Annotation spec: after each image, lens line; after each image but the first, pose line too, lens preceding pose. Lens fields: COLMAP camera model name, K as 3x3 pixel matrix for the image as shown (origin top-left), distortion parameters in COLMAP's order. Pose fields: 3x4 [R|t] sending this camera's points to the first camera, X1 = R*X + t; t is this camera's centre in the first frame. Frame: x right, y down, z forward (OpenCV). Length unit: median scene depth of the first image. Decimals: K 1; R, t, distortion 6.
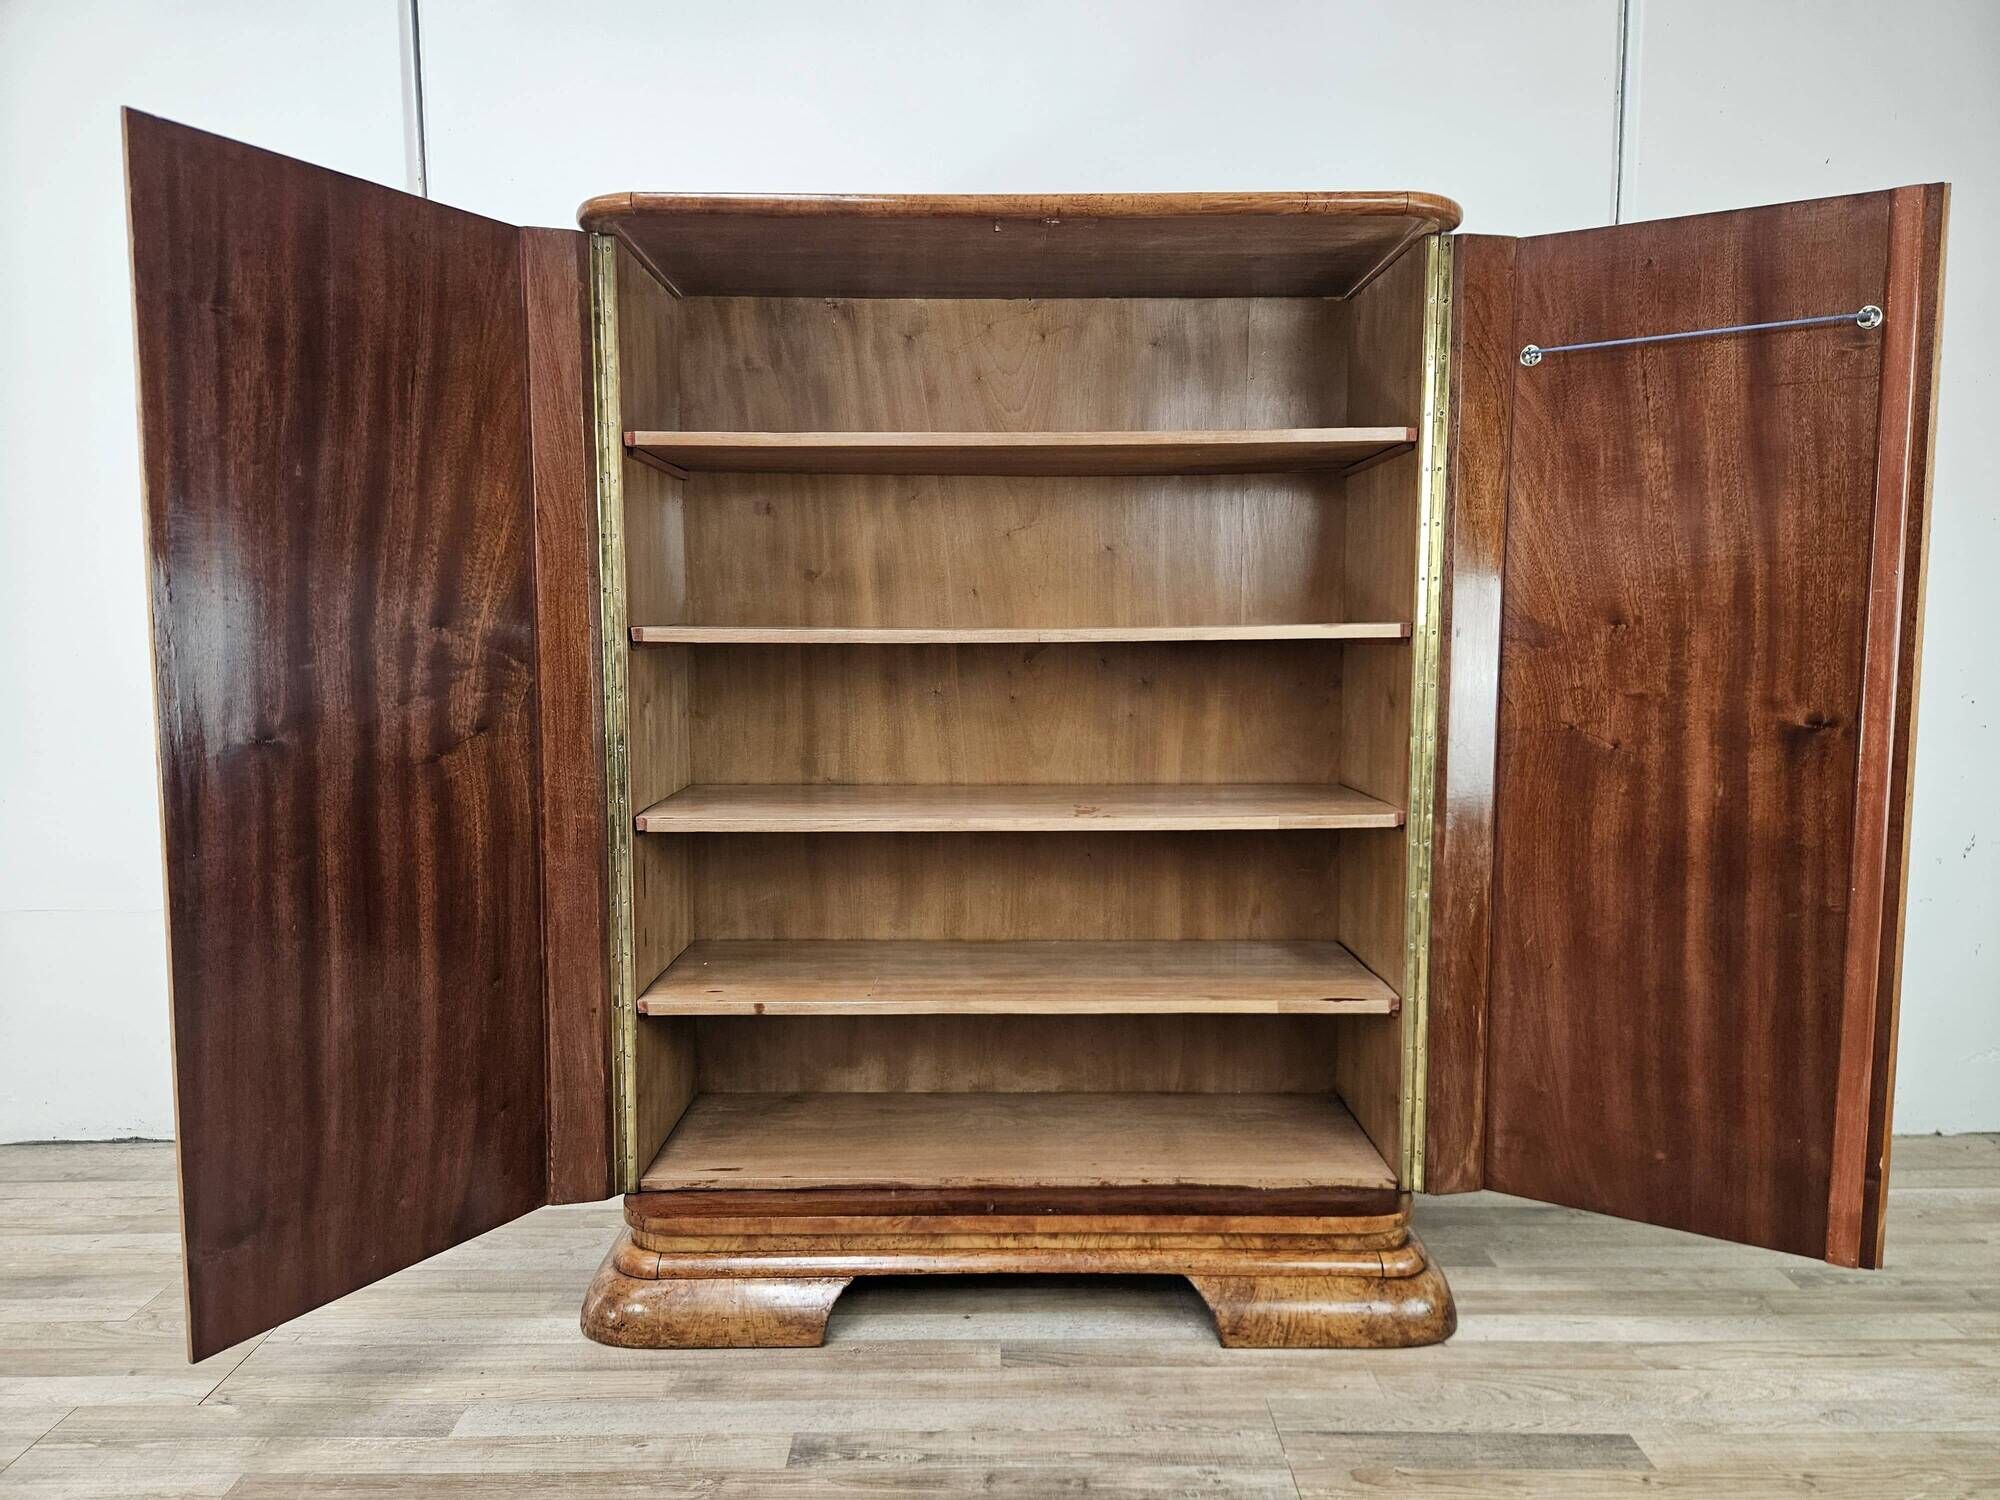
lens RADIAL K [[1385.6, 0, 994.2], [0, 1385.6, 748.4], [0, 0, 1]] dist [0.048260, -0.052816]
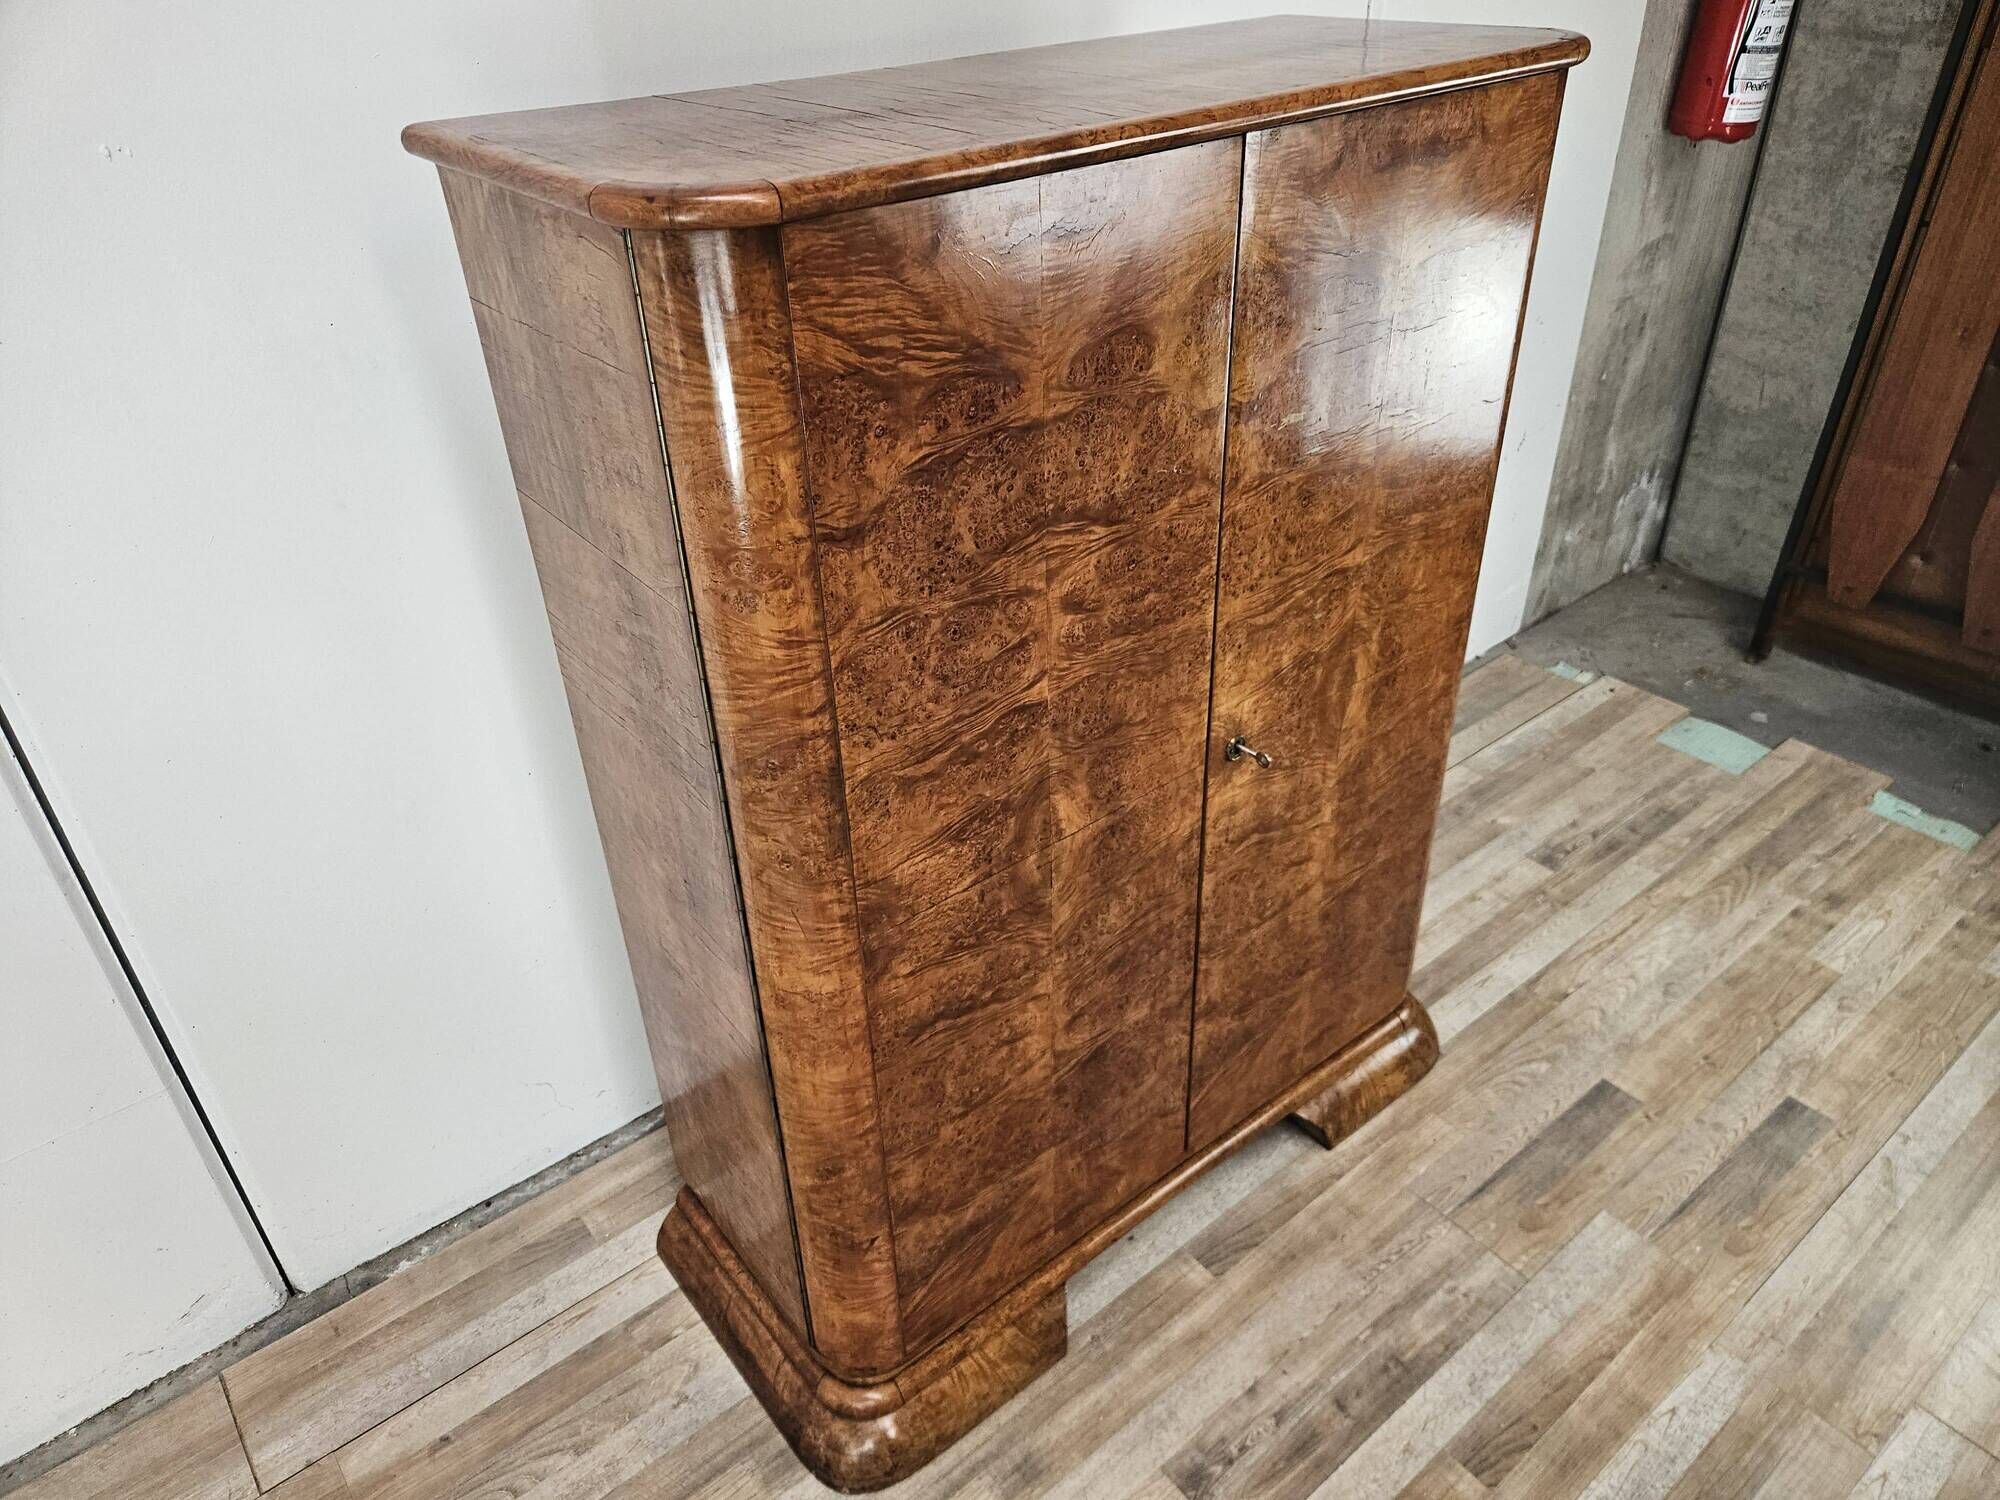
lens RADIAL K [[1385.6, 0, 1024.2], [0, 1385.6, 752.0], [0, 0, 1]] dist [0.048260, -0.052816]
pose [[0.770579, -0.361298, 0.525045, -0.516971], [0.077778, 0.870951, 0.485175, -0.436431], [-0.632581, -0.333029, 0.699237, 0.465253]]
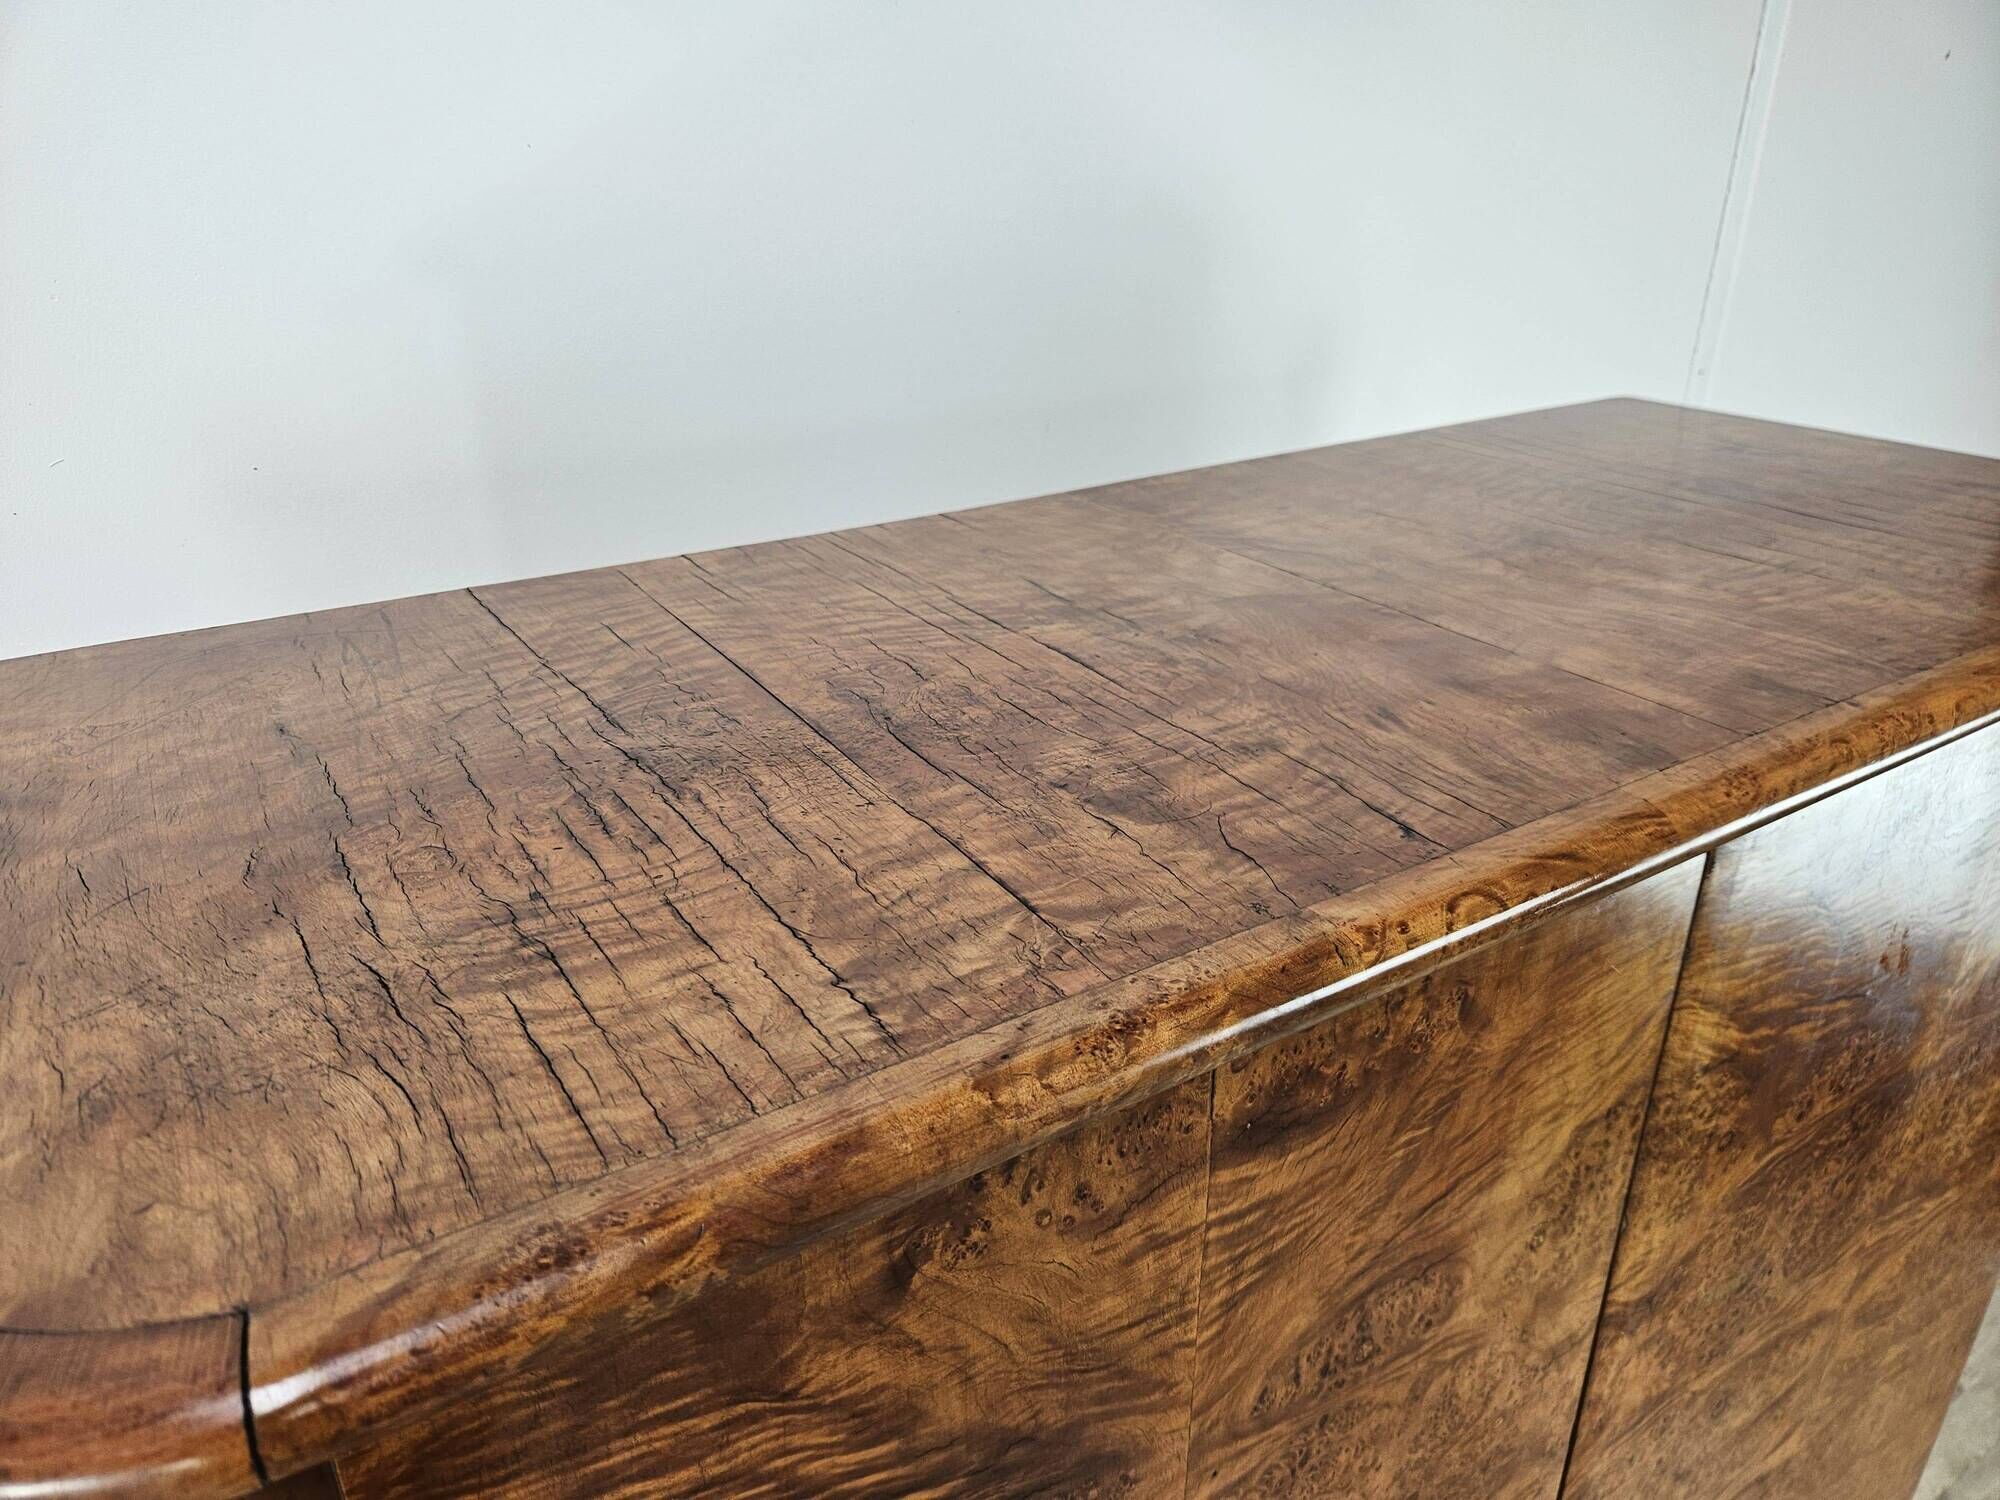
lens RADIAL K [[1385.6, 0, 996.7], [0, 1385.6, 735.0], [0, 0, 1]] dist [0.048260, -0.052816]
pose [[0.851955, -0.217070, 0.476501, -0.233246], [0.046601, 0.937844, 0.343915, -0.481082], [-0.521538, -0.270795, 0.809116, 0.814302]]
